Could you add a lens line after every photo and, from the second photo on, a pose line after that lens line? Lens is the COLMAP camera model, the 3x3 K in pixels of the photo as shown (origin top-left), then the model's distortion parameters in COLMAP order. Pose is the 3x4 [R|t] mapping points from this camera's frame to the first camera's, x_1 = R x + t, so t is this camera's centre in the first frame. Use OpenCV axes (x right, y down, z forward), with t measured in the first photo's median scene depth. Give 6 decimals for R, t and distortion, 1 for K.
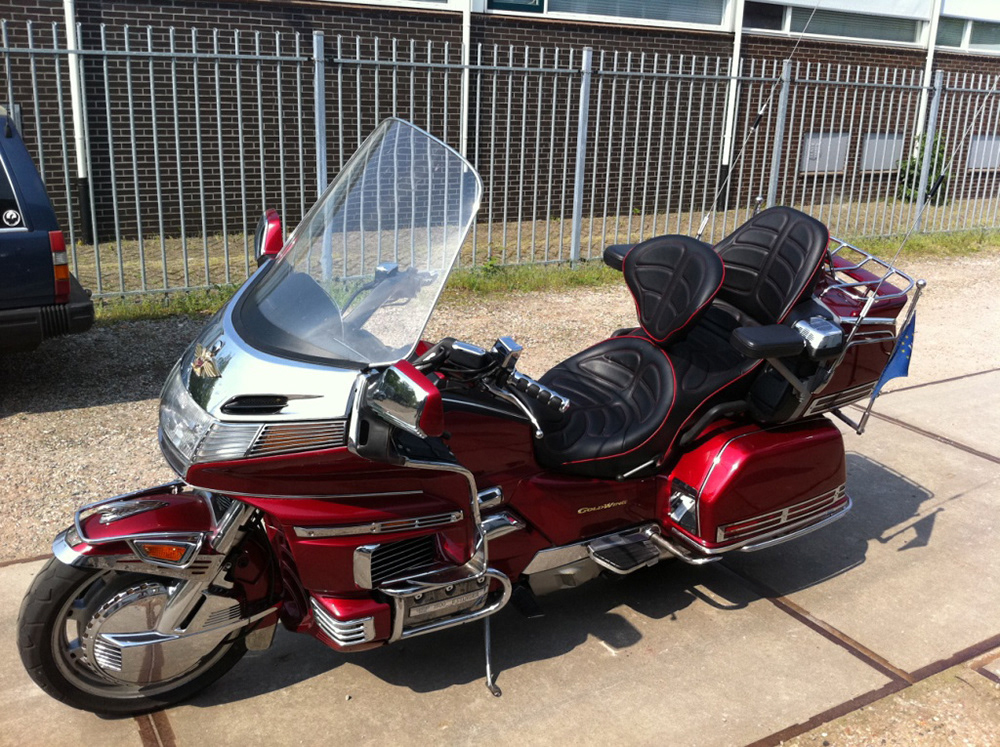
lens RADIAL K [[958.6, 0, 500.0], [0, 958.6, 373.5], [0, 0, 1]] dist [0.088478, -0.216866]
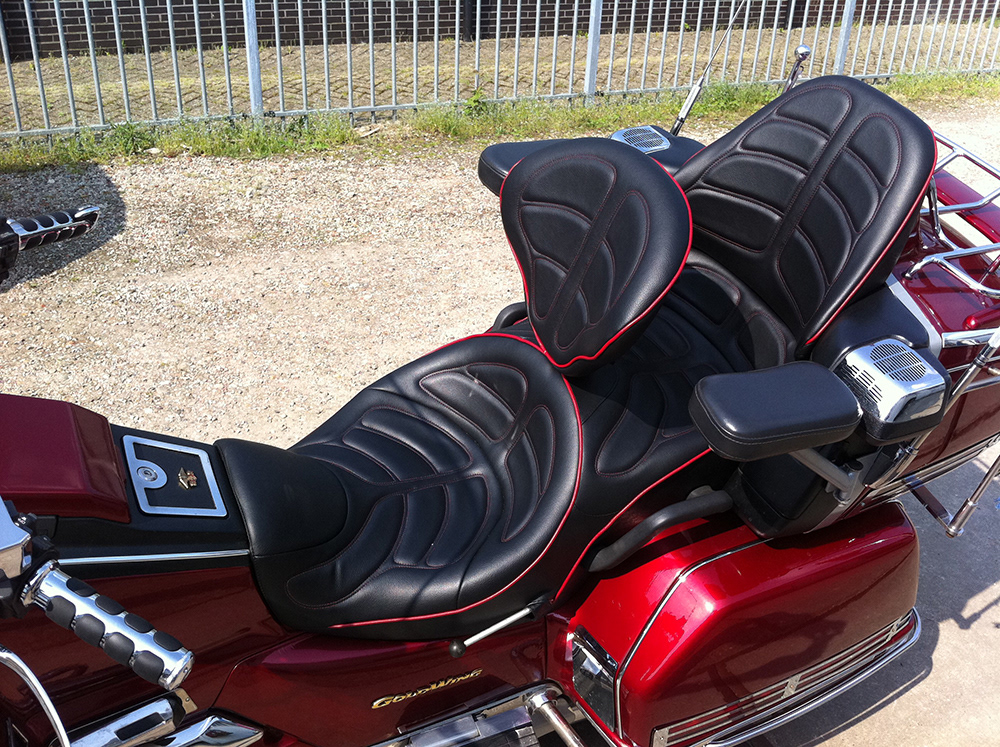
lens RADIAL K [[958.6, 0, 500.0], [0, 958.6, 373.5], [0, 0, 1]] dist [0.088478, -0.216866]
pose [[0.998091, 0.034187, -0.051432, 0.153291], [-0.023914, 0.981779, 0.188514, -0.114366], [0.056939, -0.186925, 0.980723, 0.495615]]
